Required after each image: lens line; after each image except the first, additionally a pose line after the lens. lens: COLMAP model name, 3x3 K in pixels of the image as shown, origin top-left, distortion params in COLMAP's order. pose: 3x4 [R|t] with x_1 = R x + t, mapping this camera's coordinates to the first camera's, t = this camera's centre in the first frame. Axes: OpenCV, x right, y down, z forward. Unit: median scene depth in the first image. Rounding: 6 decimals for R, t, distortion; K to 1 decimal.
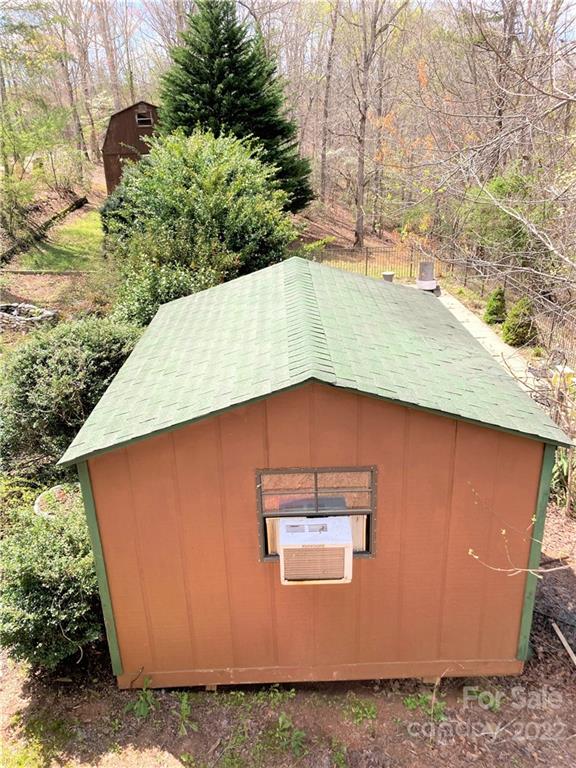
lens RADIAL K [[630.2, 0, 288.2], [0, 630.2, 384.9], [0, 0, 1]] dist [0.021543, -0.028787]
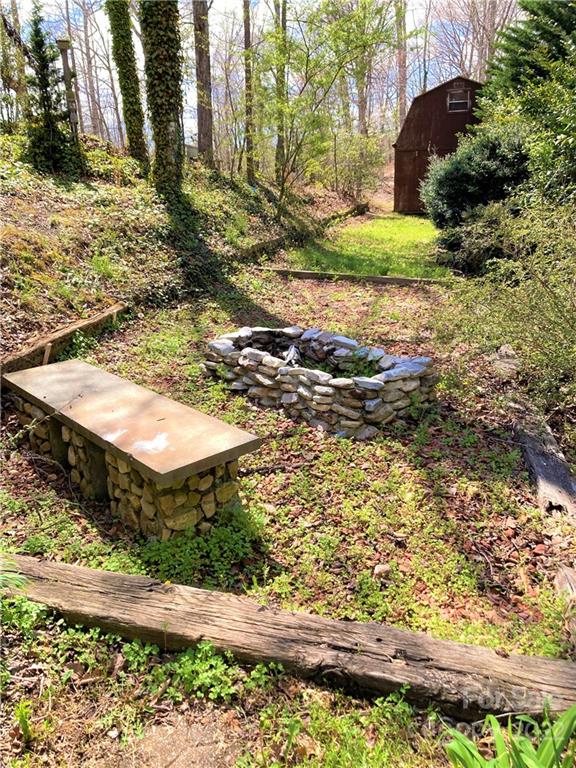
lens RADIAL K [[630.2, 0, 288.7], [0, 630.2, 383.8], [0, 0, 1]] dist [0.021543, -0.028787]
pose [[0.936847, 0.104420, -0.333787, -0.181313], [-0.131381, 0.989564, -0.059180, -0.044366], [0.324124, 0.099295, 0.940789, 0.388704]]
